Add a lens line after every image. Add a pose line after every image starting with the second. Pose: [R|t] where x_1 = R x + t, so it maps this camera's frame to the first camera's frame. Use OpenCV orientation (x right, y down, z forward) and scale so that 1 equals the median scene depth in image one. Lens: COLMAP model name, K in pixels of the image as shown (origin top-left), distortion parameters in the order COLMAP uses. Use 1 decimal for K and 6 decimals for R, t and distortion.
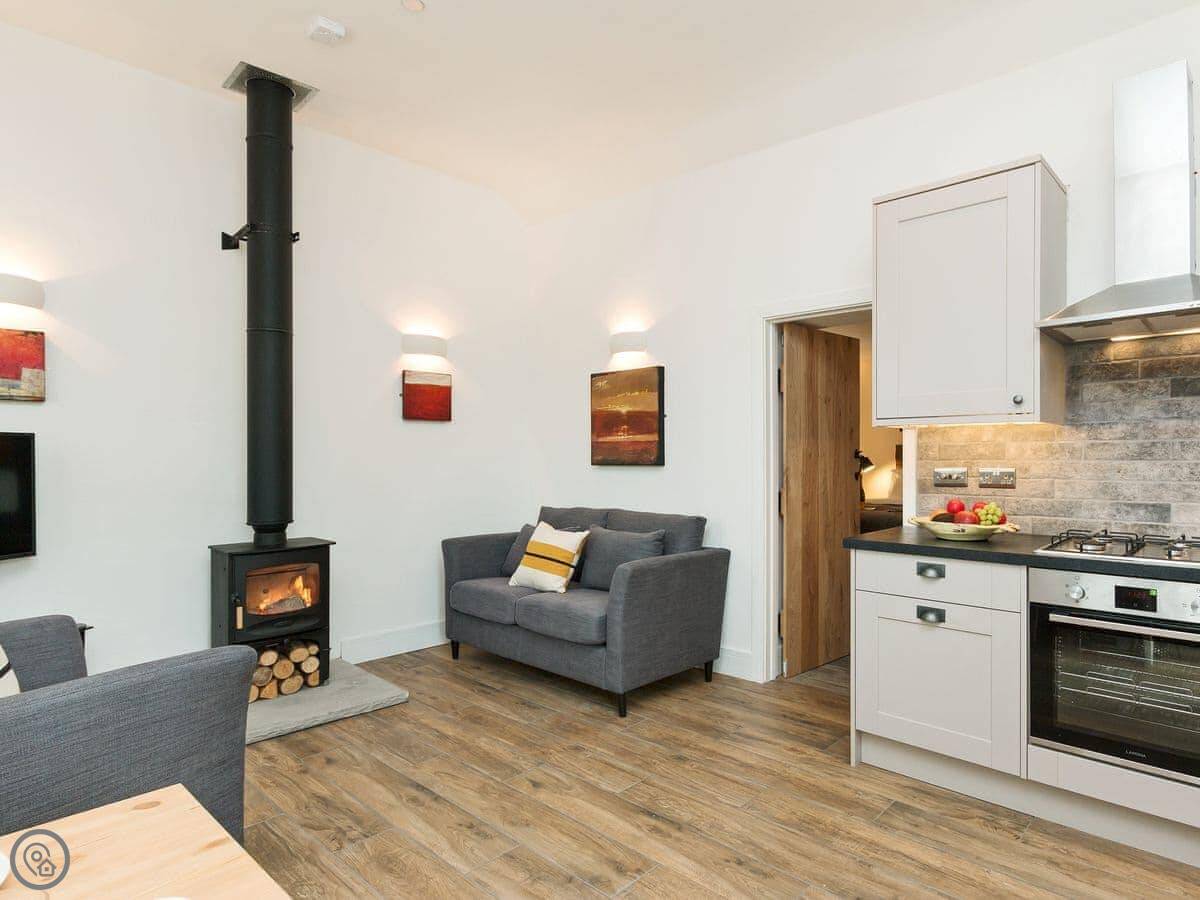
lens RADIAL K [[643.5, 0, 636.4], [0, 643.5, 448.4], [0, 0, 1]] dist [-0.001862, -0.000658]
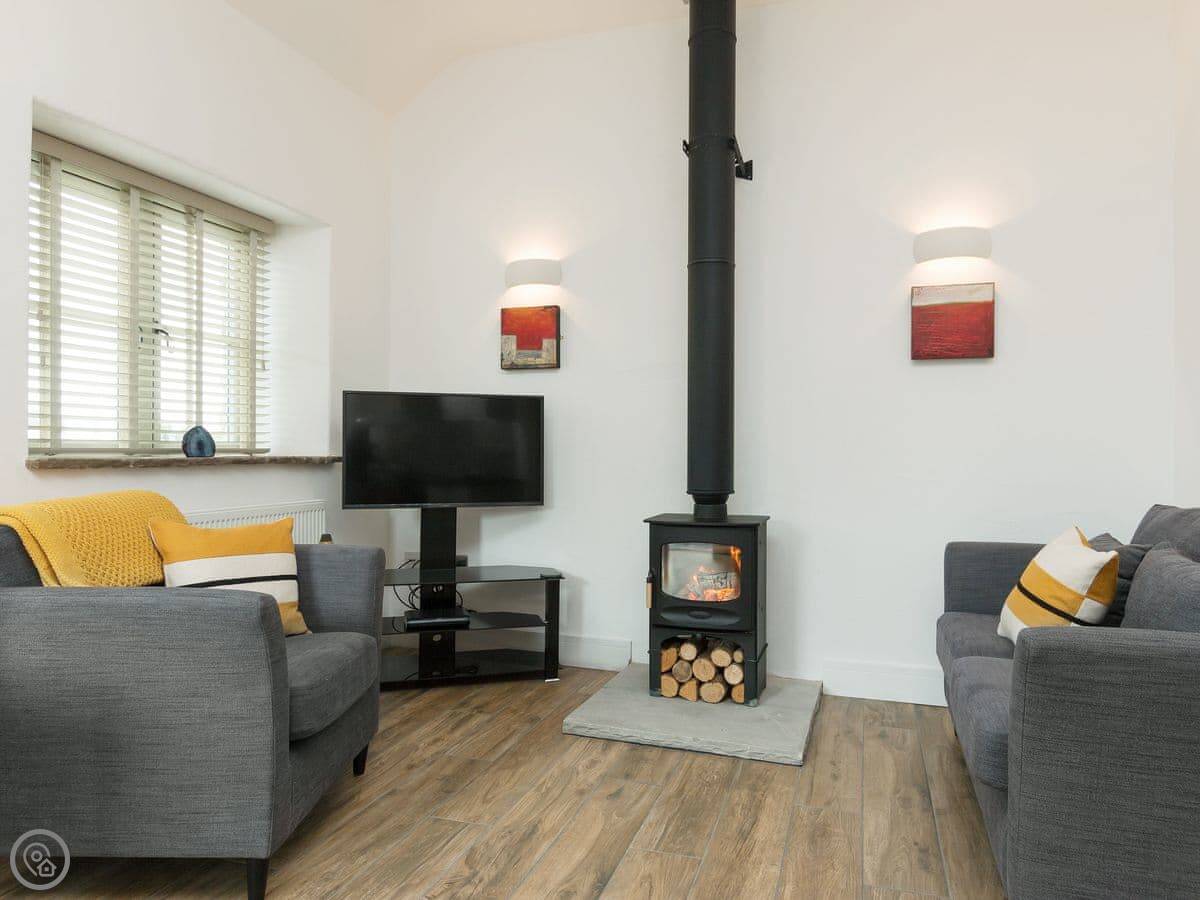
lens RADIAL K [[746.9, 0, 603.3], [0, 746.9, 443.9], [0, 0, 1]] dist [0.002948, -0.000283]
pose [[0.469120, 0.002559, -0.883131, 0.232029], [0.006319, 0.999960, 0.006254, 0.046624], [0.883112, -0.008514, 0.469085, 0.435035]]
